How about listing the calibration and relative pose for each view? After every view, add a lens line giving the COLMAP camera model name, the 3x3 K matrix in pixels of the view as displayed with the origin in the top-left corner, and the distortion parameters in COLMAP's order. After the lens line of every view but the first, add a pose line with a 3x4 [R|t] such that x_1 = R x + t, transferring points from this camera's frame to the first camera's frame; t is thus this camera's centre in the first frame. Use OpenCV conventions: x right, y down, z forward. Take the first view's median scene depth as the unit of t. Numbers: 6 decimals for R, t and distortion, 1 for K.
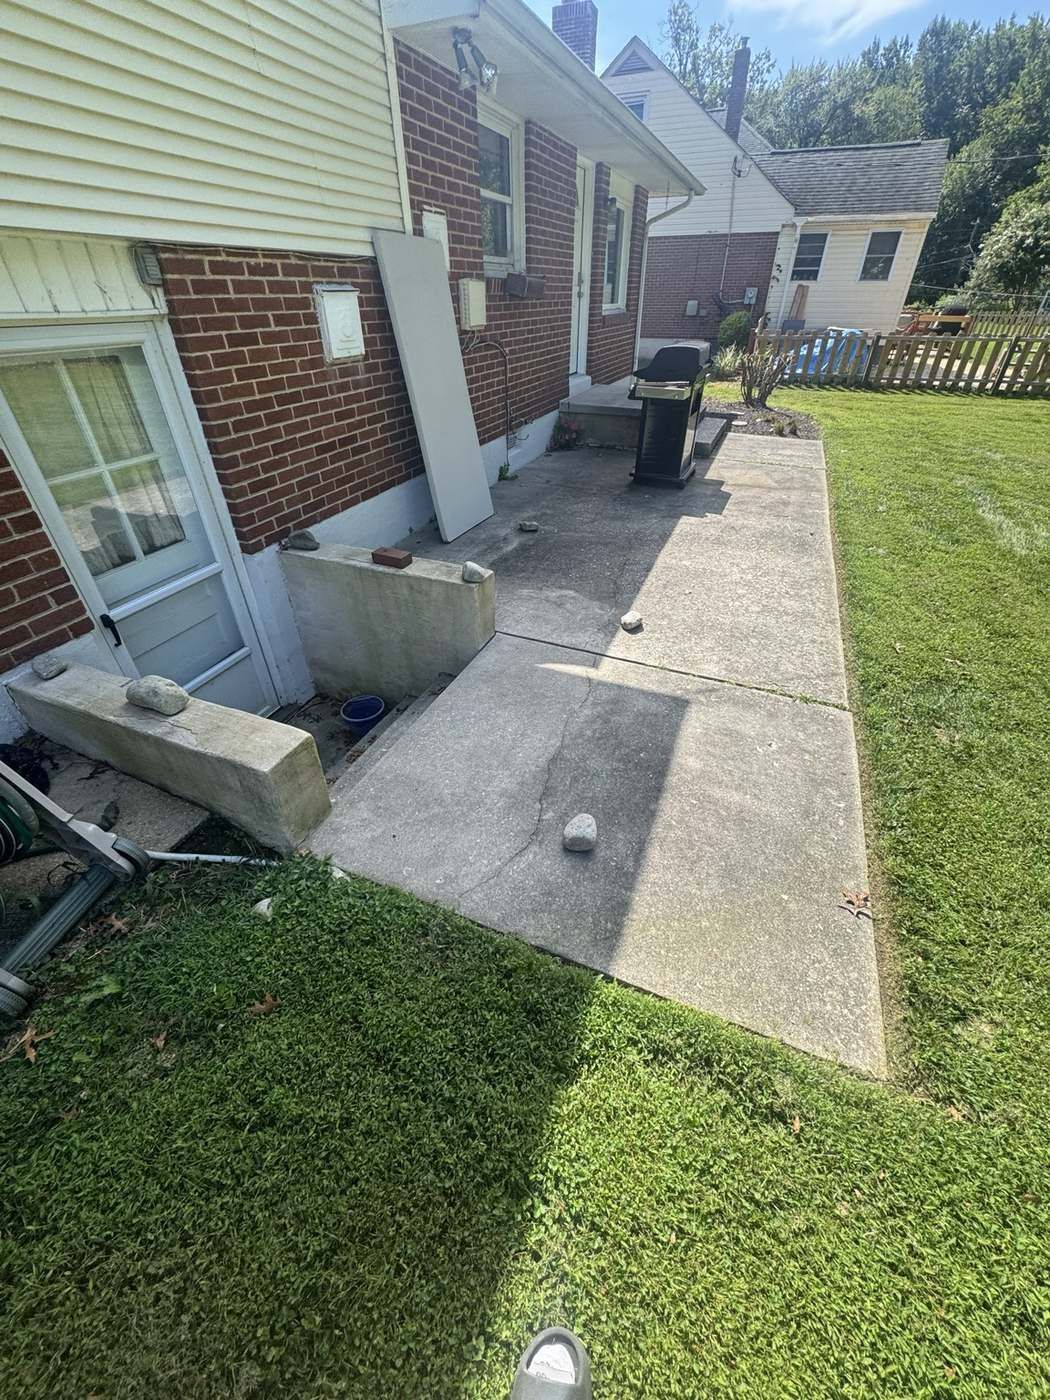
lens RADIAL K [[563.9, 0, 526.5], [0, 563.9, 698.2], [0, 0, 1]] dist [-0.006245, -0.000090]
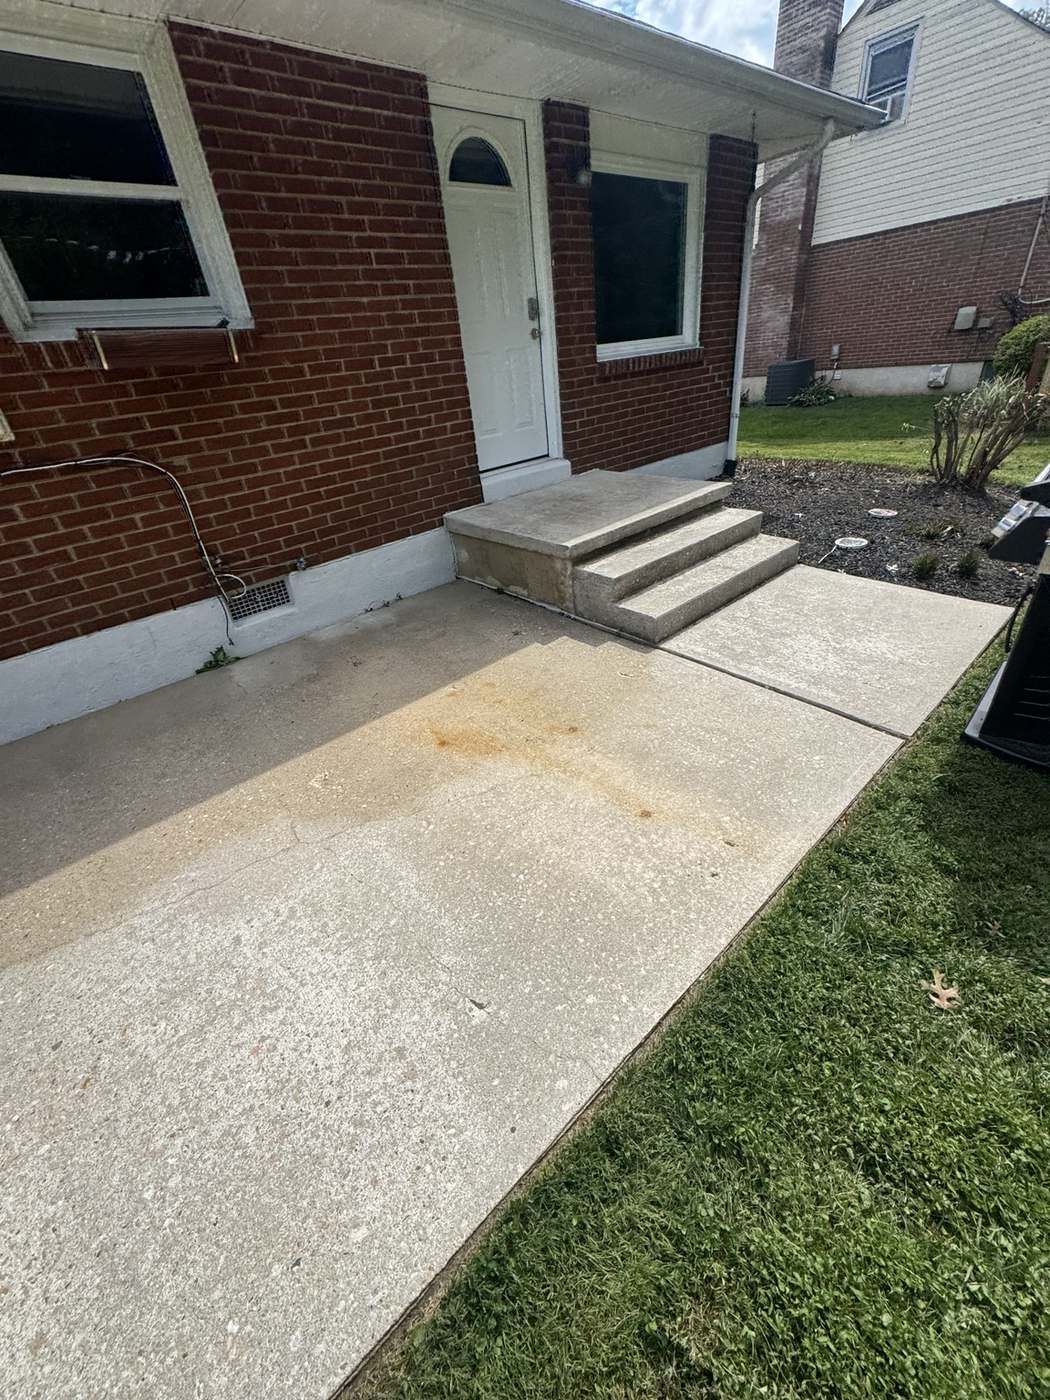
lens RADIAL K [[563.9, 0, 525.7], [0, 563.9, 696.9], [0, 0, 1]] dist [-0.006245, -0.000090]
pose [[0.892569, 0.159353, -0.421813, 0.828117], [-0.181352, 0.983342, -0.012259, -0.693730], [0.412833, 0.087438, 0.906600, 1.028904]]
